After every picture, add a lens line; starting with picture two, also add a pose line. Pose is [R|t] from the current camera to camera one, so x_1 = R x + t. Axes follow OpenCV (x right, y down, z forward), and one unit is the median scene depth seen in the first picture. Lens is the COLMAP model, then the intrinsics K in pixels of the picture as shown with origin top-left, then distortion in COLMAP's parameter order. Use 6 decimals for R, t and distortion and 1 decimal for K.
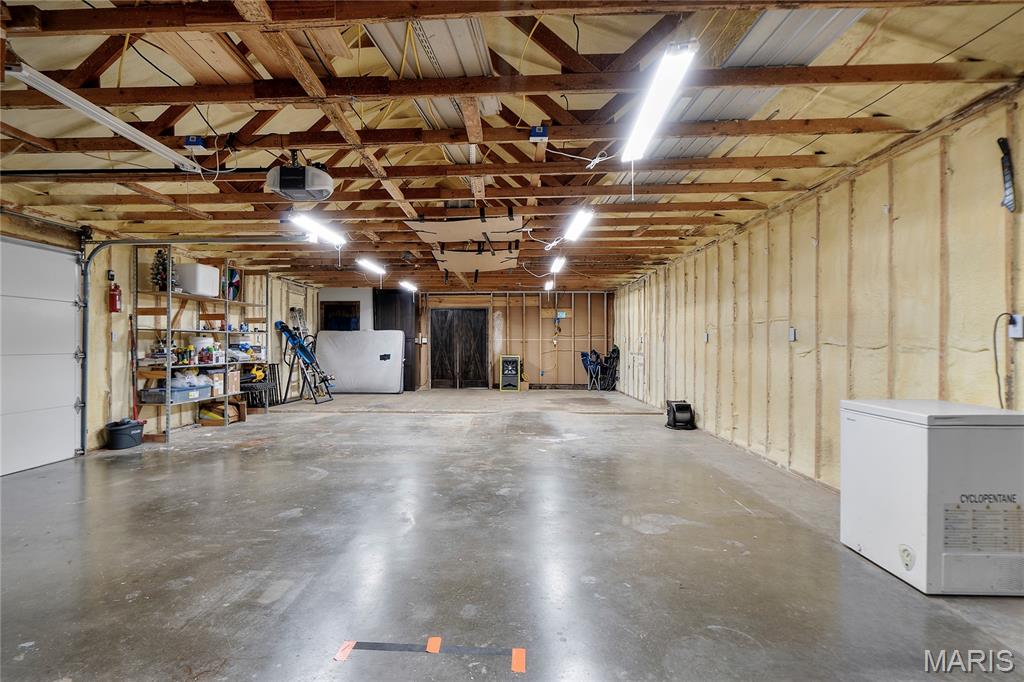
lens RADIAL K [[499.9, 0, 506.5], [0, 499.9, 343.9], [0, 0, 1]] dist [0.001161, 0.000390]
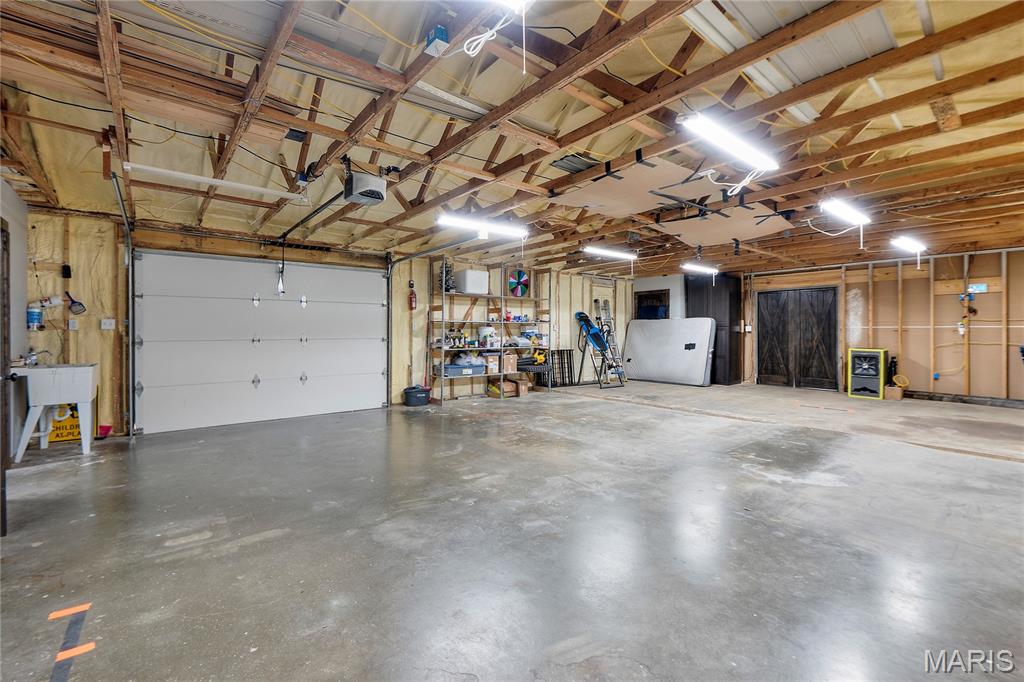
lens RADIAL K [[445.9, 0, 503.2], [0, 445.9, 333.1], [0, 0, 1]] dist [-0.004397, -0.000191]
pose [[0.641456, 0.003436, -0.767152, 0.272757], [-0.002152, 0.999994, 0.002680, -0.000502], [0.767157, -0.000069, 0.641459, 0.293017]]
